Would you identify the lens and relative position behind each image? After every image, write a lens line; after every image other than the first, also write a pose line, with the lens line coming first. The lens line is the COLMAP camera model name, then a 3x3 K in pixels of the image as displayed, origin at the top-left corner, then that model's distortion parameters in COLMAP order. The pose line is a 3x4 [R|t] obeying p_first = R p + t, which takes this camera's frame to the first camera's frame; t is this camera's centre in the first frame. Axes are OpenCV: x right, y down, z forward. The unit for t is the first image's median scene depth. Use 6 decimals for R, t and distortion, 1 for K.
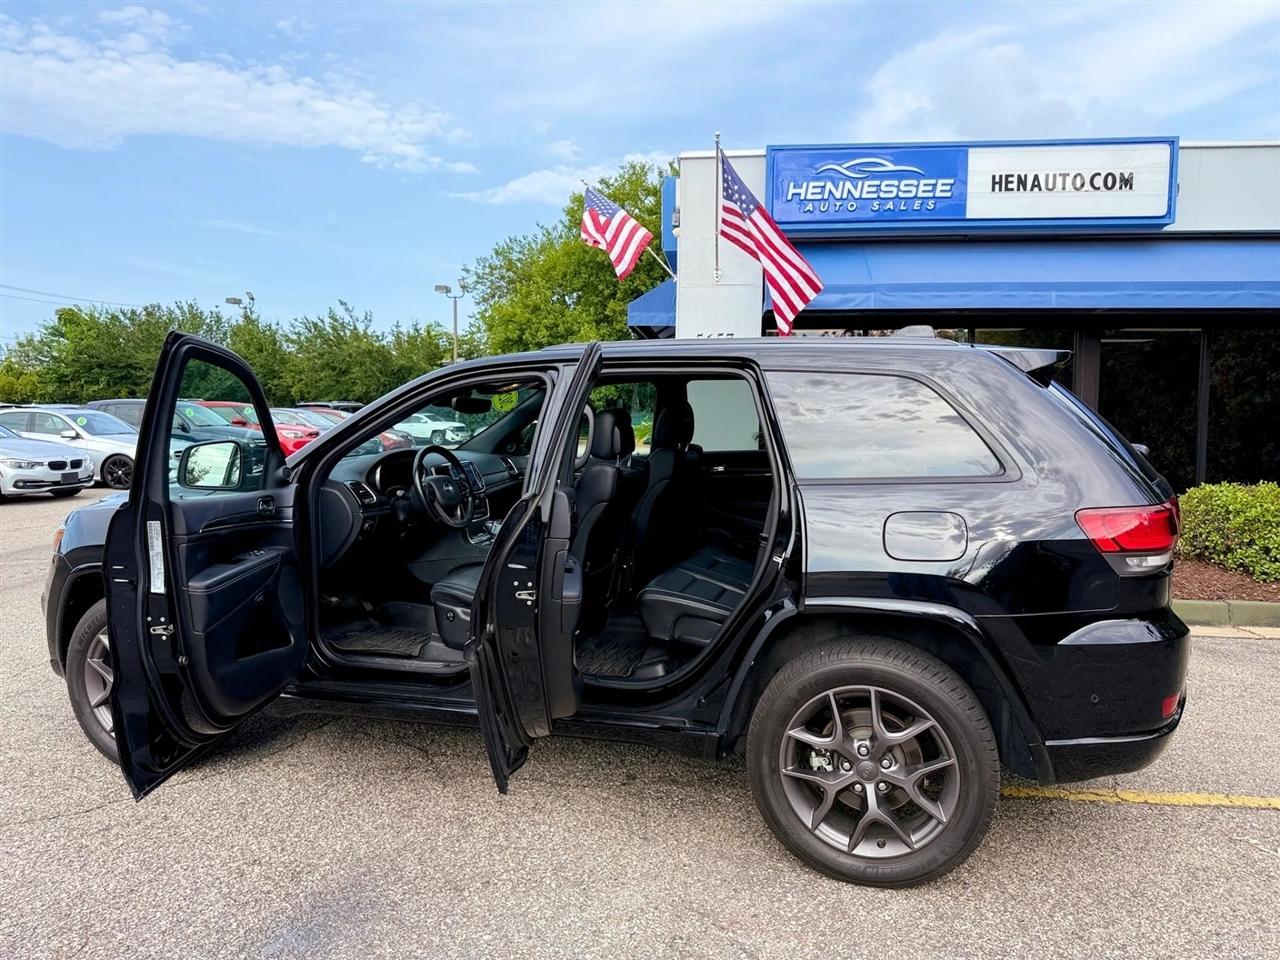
lens RADIAL K [[913.7, 0, 649.2], [0, 913.7, 481.8], [0, 0, 1]] dist [0.036522, -0.046838]
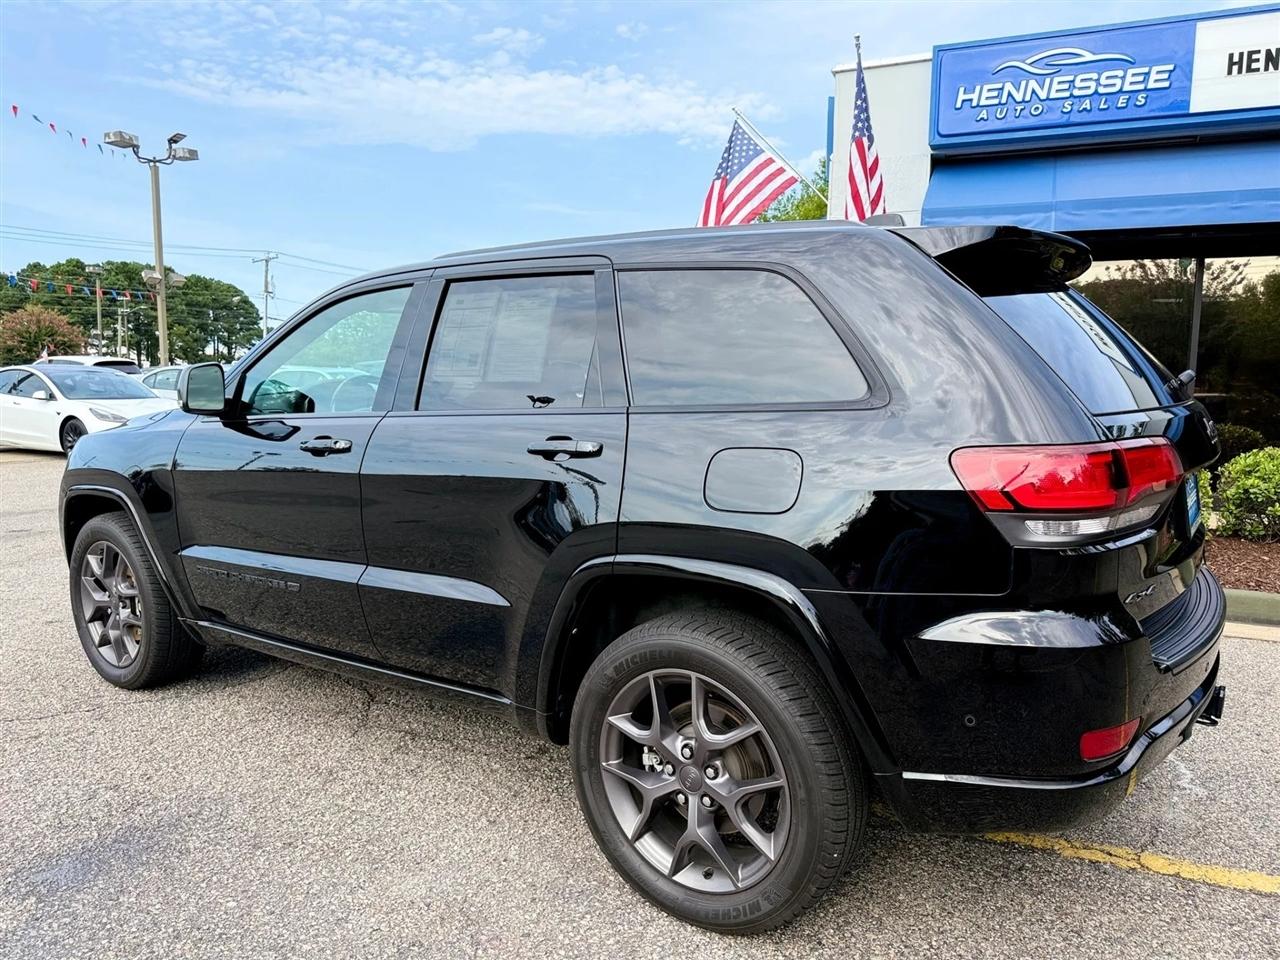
lens RADIAL K [[913.7, 0, 636.9], [0, 913.7, 488.1], [0, 0, 1]] dist [0.036522, -0.046838]
pose [[0.952359, 0.038267, -0.302569, 0.144302], [-0.024855, 0.998535, 0.048055, 0.010858], [0.303965, -0.038245, 0.951915, 0.087047]]
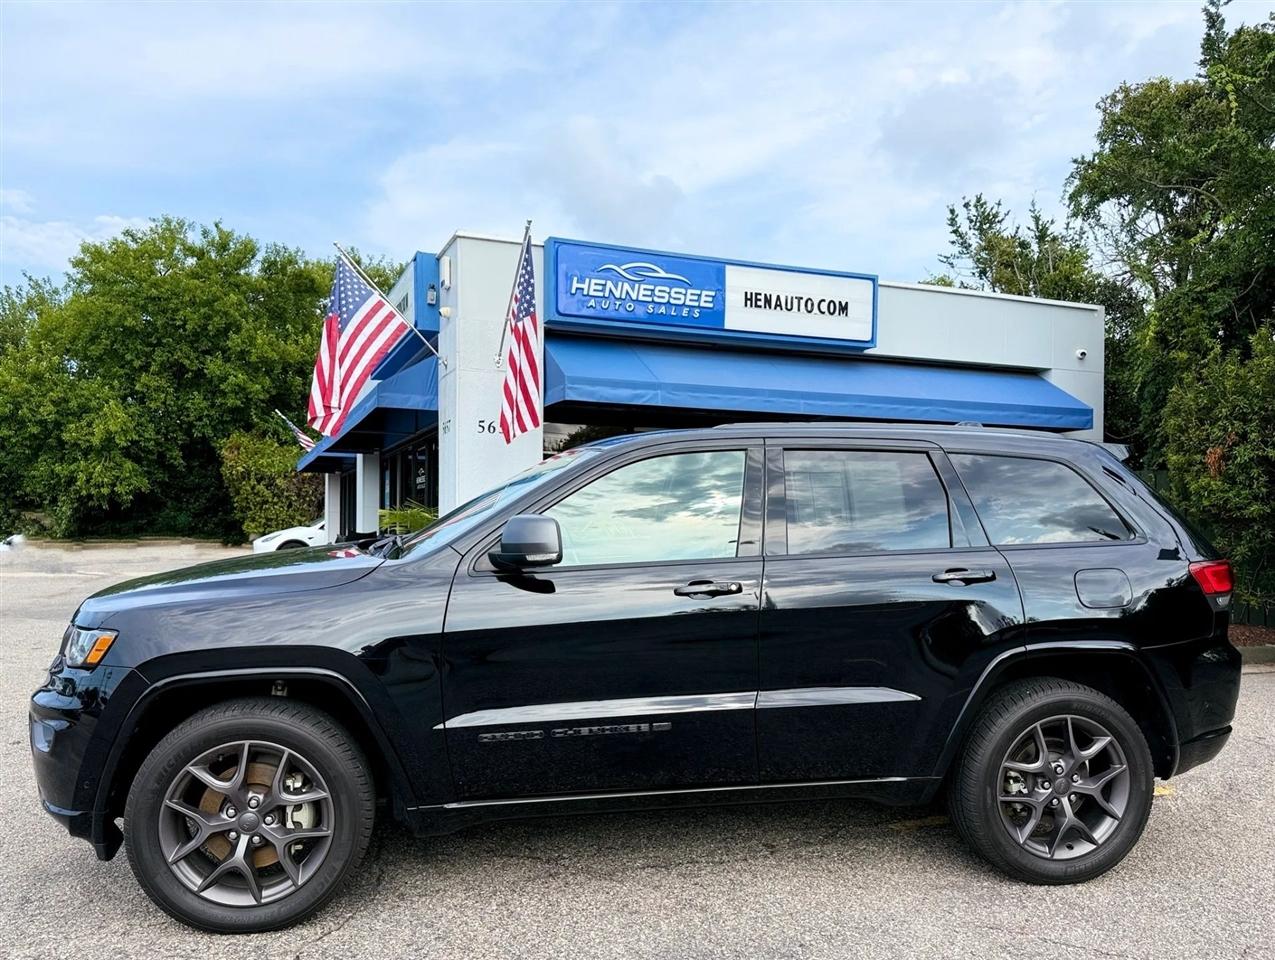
lens RADIAL K [[989.0, 0, 633.6], [0, 989.0, 512.9], [0, 0, 1]] dist [0.048955, -0.082199]
pose [[0.886488, 0.003747, 0.462737, -0.298928], [0.030946, 0.997249, -0.067361, 0.008554], [-0.461716, 0.074035, 0.883933, 0.024215]]
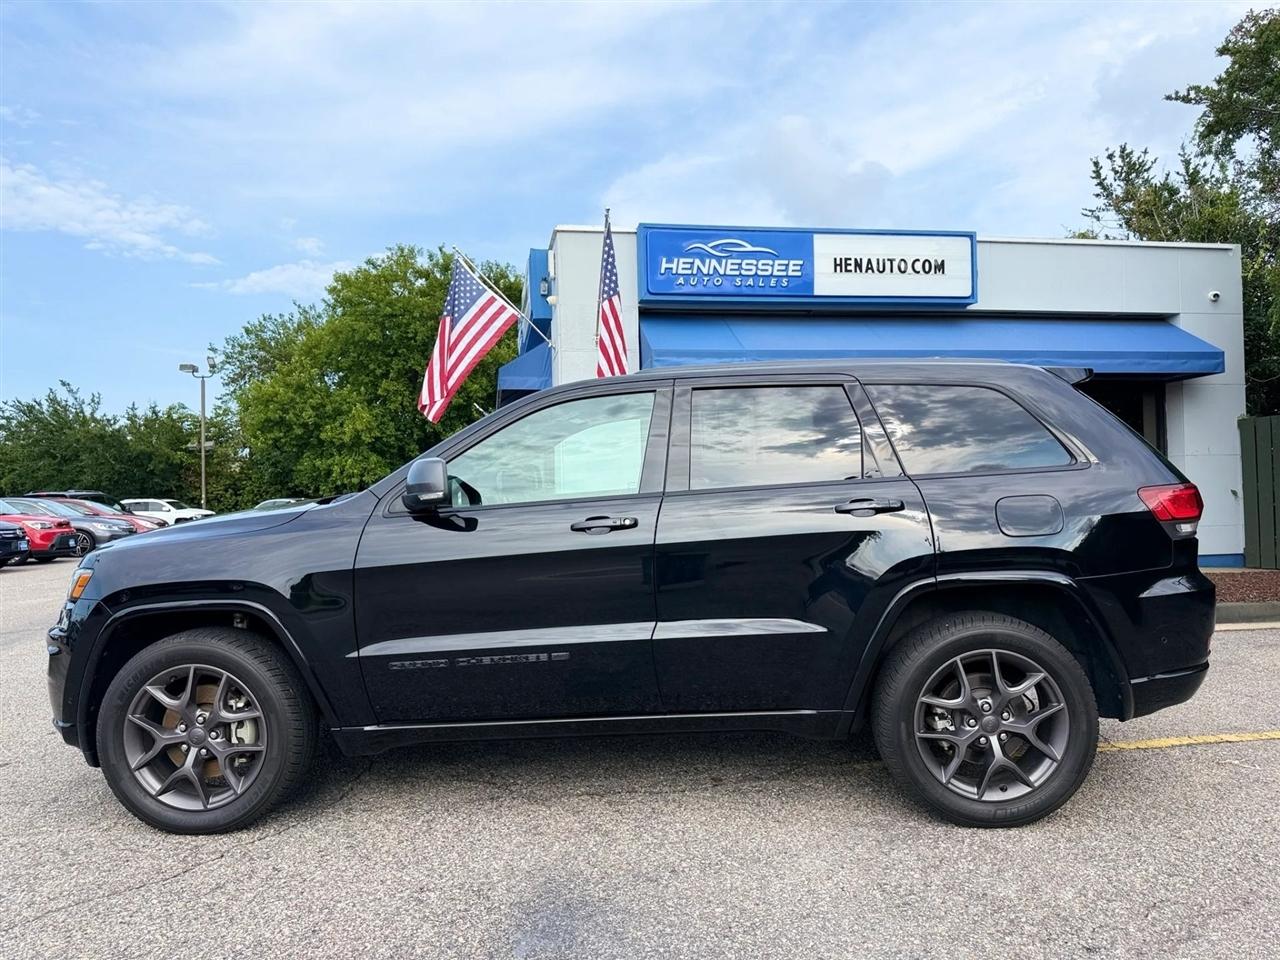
lens RADIAL K [[913.7, 0, 643.7], [0, 913.7, 483.9], [0, 0, 1]] dist [0.036522, -0.046838]
pose [[0.964043, -0.023947, 0.264666, -0.164290], [0.047792, 0.995317, -0.084025, 0.030663], [-0.261414, 0.093653, 0.960673, -0.008416]]
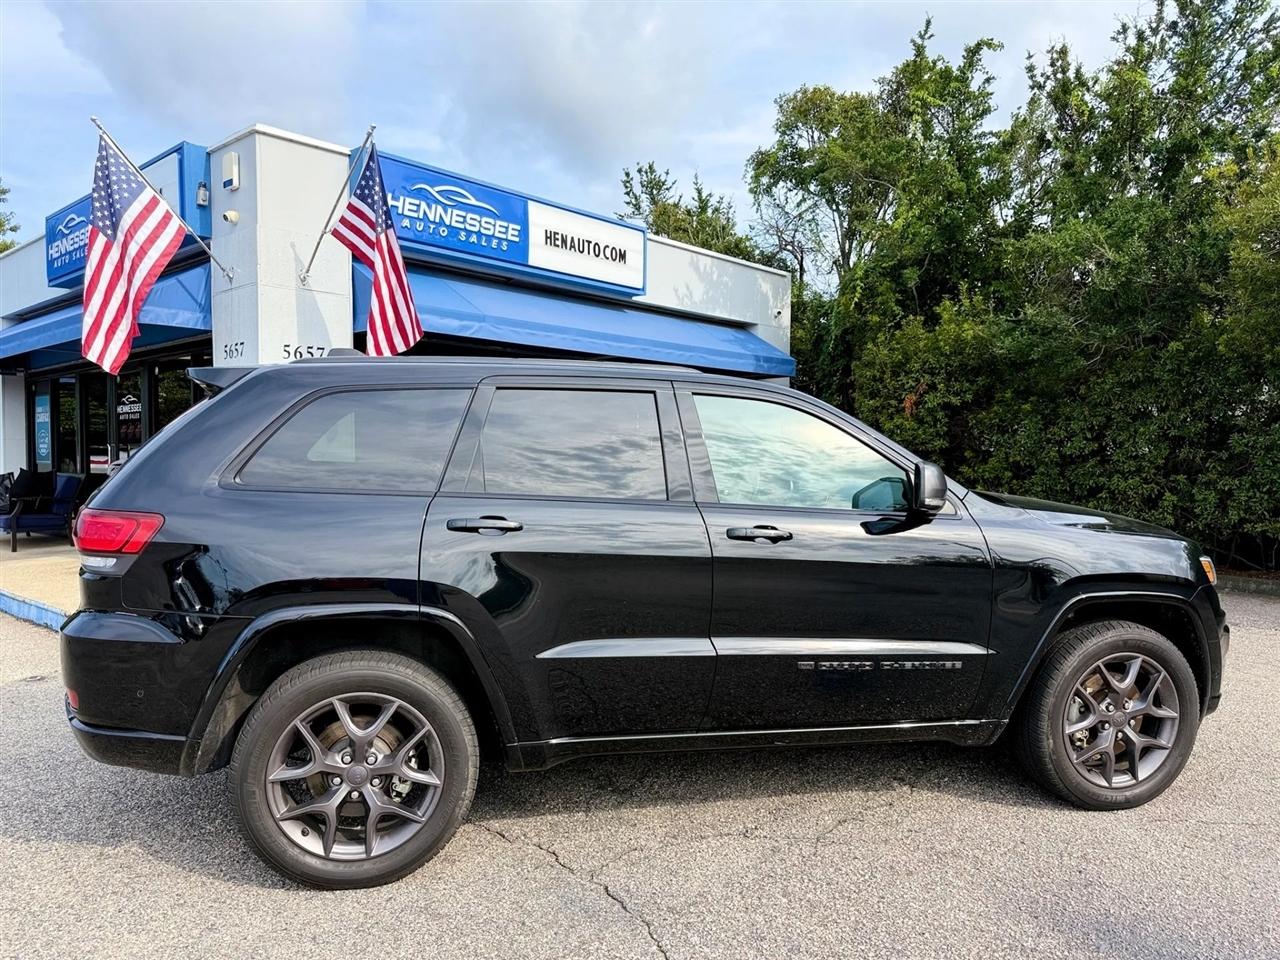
lens RADIAL K [[913.7, 0, 648.2], [0, 913.7, 478.8], [0, 0, 1]] dist [0.036522, -0.046838]
pose [[0.578433, -0.028830, 0.815220, -0.471419], [0.057577, 0.998326, -0.005548, -0.017542], [-0.813695, 0.050148, 0.579125, 0.268732]]
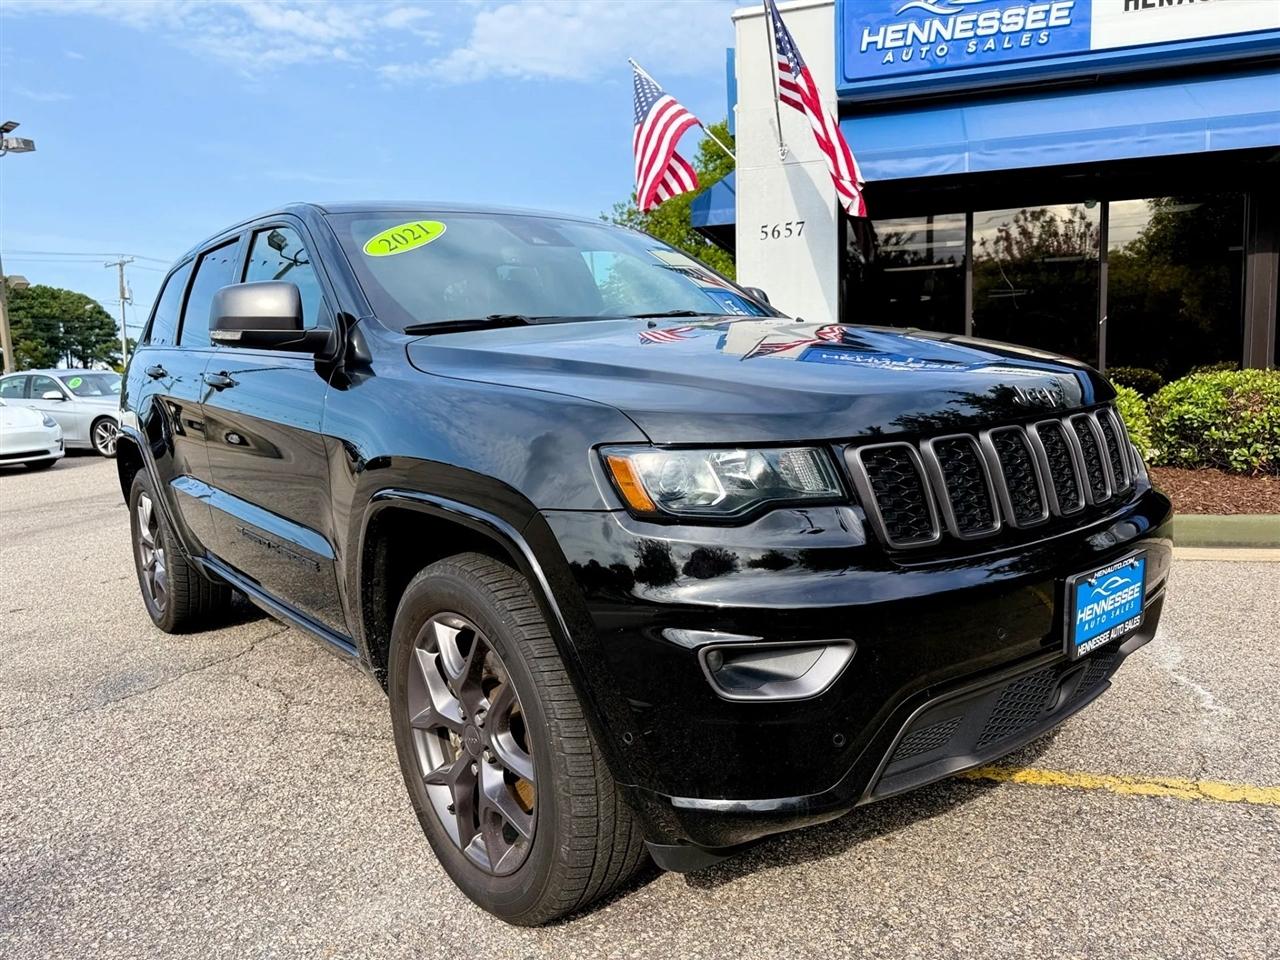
lens RADIAL K [[913.7, 0, 643.0], [0, 913.7, 485.6], [0, 0, 1]] dist [0.036522, -0.046838]
pose [[0.982351, -0.021624, -0.185795, 0.105624], [0.032061, 0.998061, 0.053354, 0.034233], [0.184281, -0.058369, 0.981139, 0.129022]]
